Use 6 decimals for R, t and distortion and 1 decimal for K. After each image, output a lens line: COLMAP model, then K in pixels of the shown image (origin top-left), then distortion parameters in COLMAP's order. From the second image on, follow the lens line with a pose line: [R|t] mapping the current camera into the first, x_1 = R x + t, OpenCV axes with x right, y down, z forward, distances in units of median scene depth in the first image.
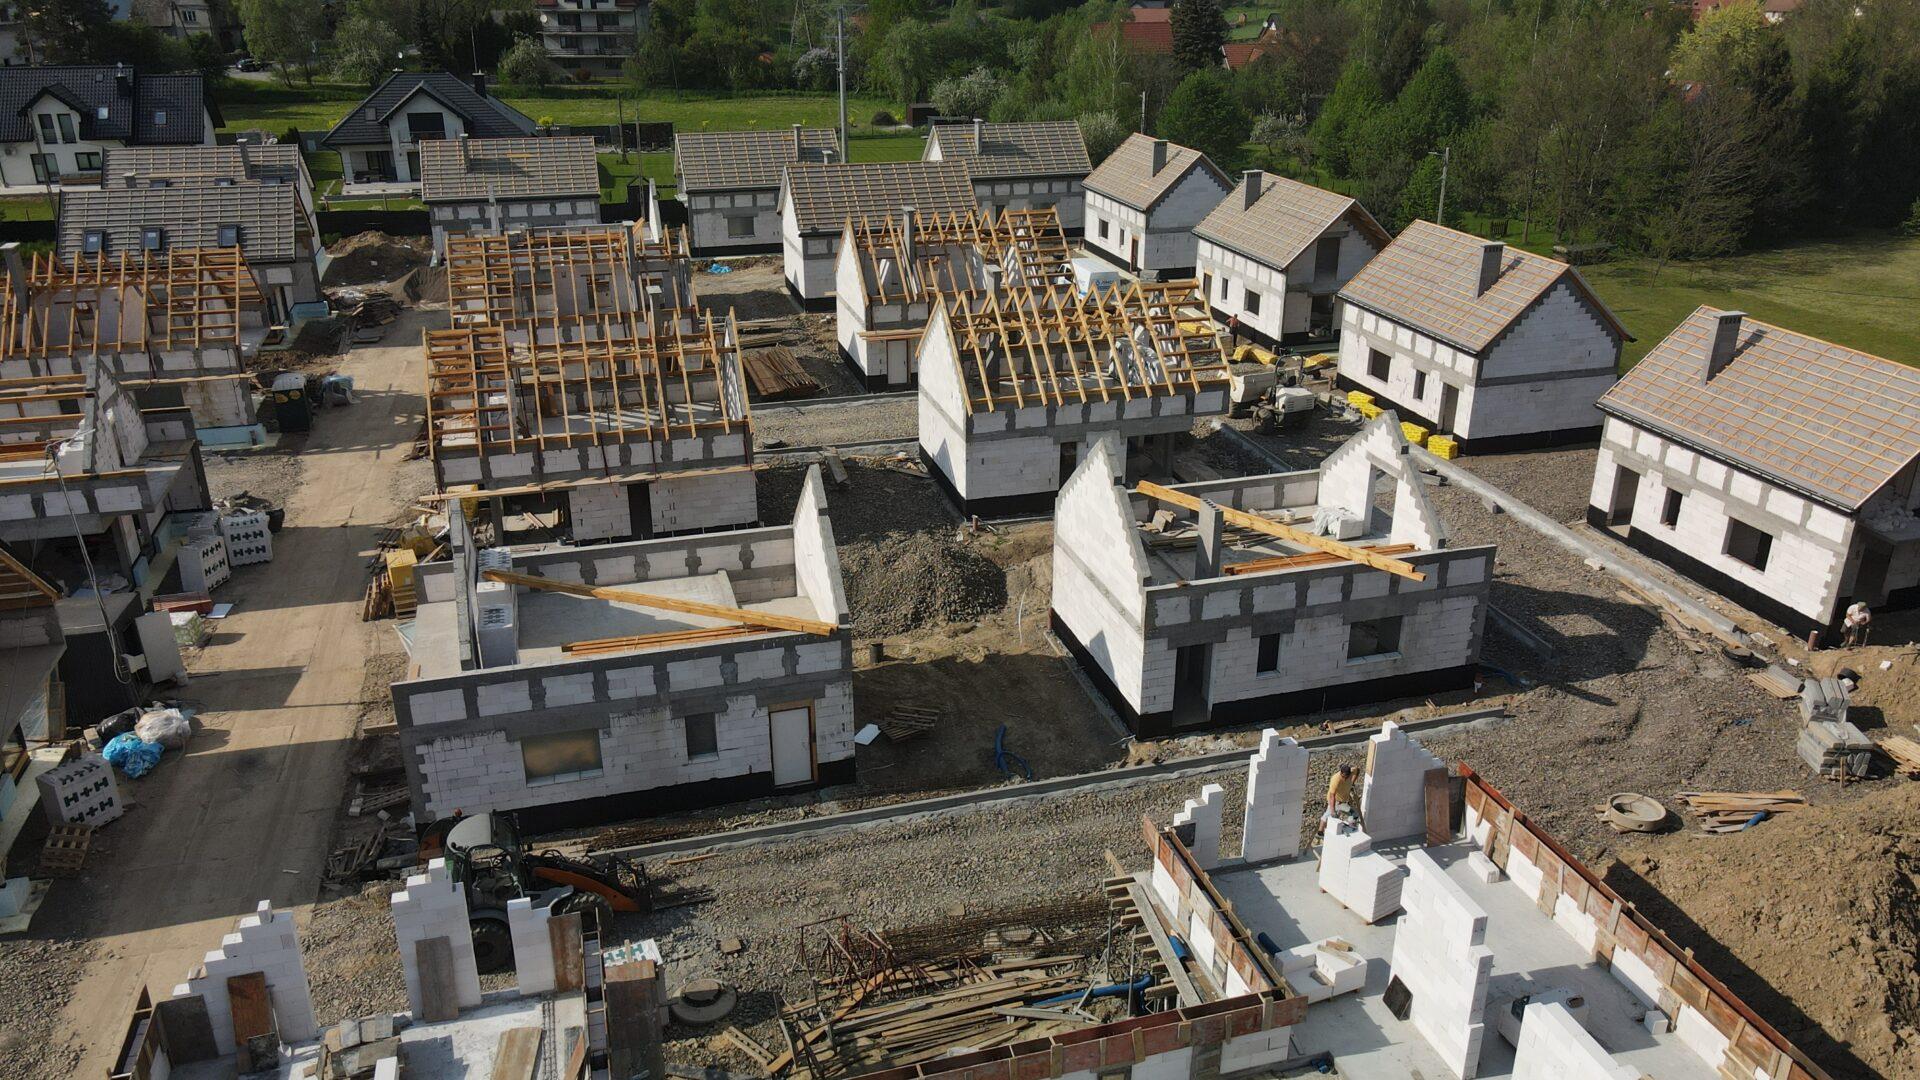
lens RADIAL K [[1393.8, 0, 970.8], [0, 1393.8, 536.9], [0, 0, 1]] dist [0.015631, 0.002879]
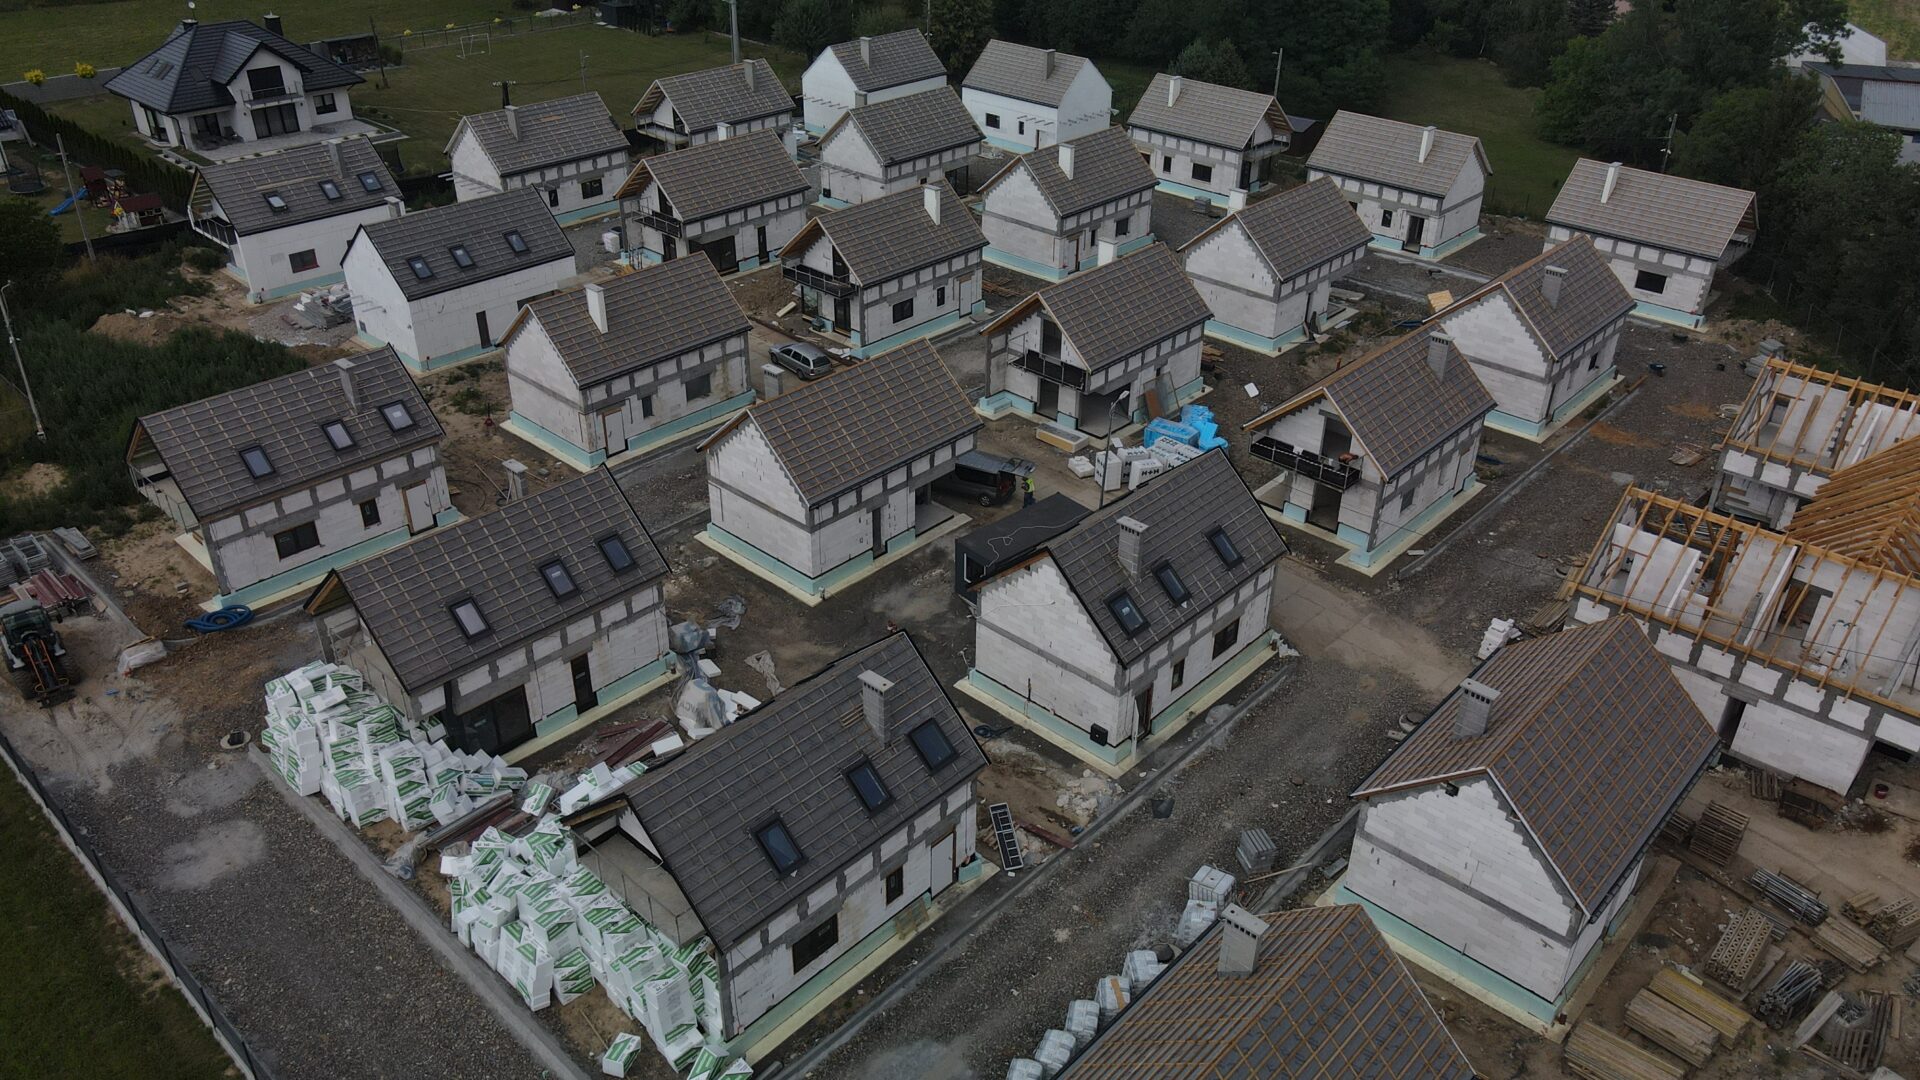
lens RADIAL K [[1393.8, 0, 967.1], [0, 1393.8, 550.9], [0, 0, 1]] dist [0.015631, 0.002879]
pose [[0.860119, -0.257686, 0.440219, -1.089956], [0.187769, 0.962365, 0.196458, -0.173740], [-0.474276, -0.086318, 0.876134, -0.282885]]
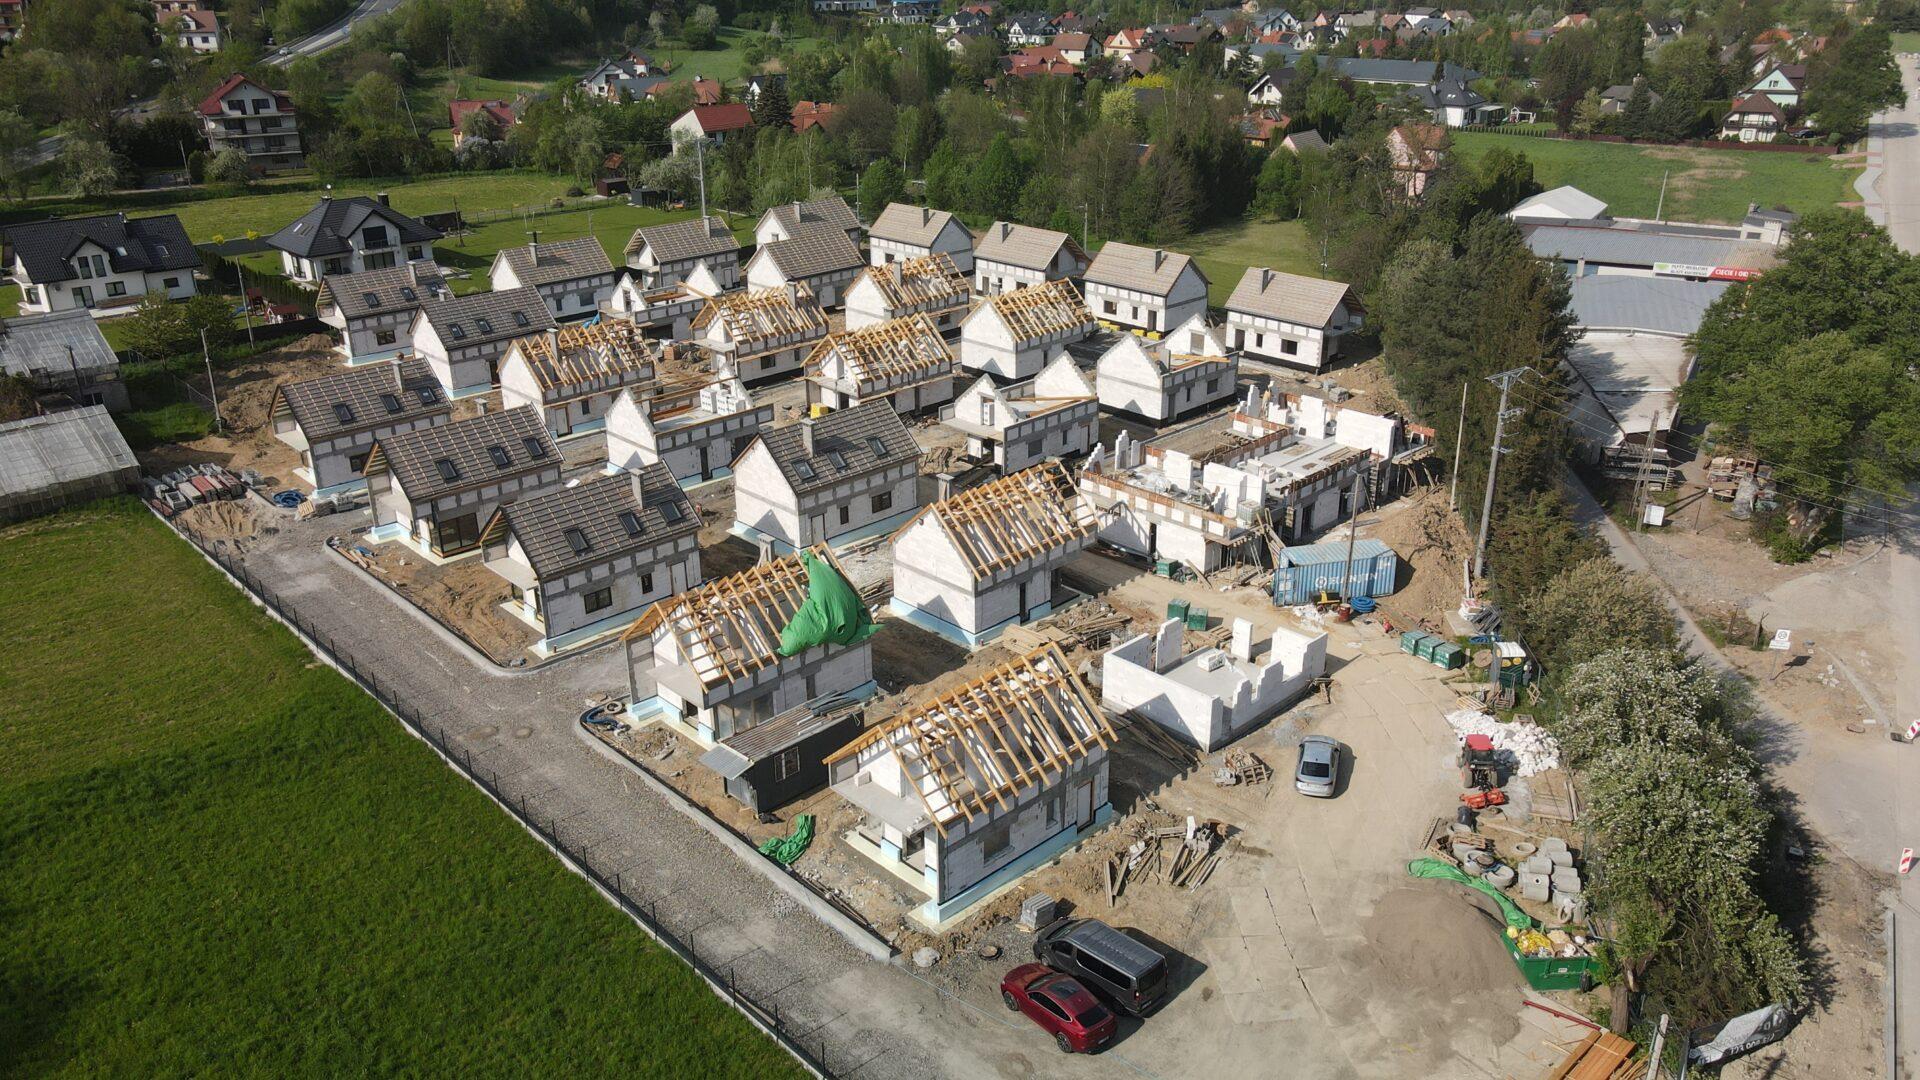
lens RADIAL K [[1393.8, 0, 949.7], [0, 1393.8, 534.4], [0, 0, 1]] dist [0.015631, 0.002879]
pose [[0.891106, -0.188249, 0.412908, -1.150502], [0.188363, 0.981249, 0.040853, 0.116939], [-0.412856, 0.041372, 0.909856, -1.136288]]
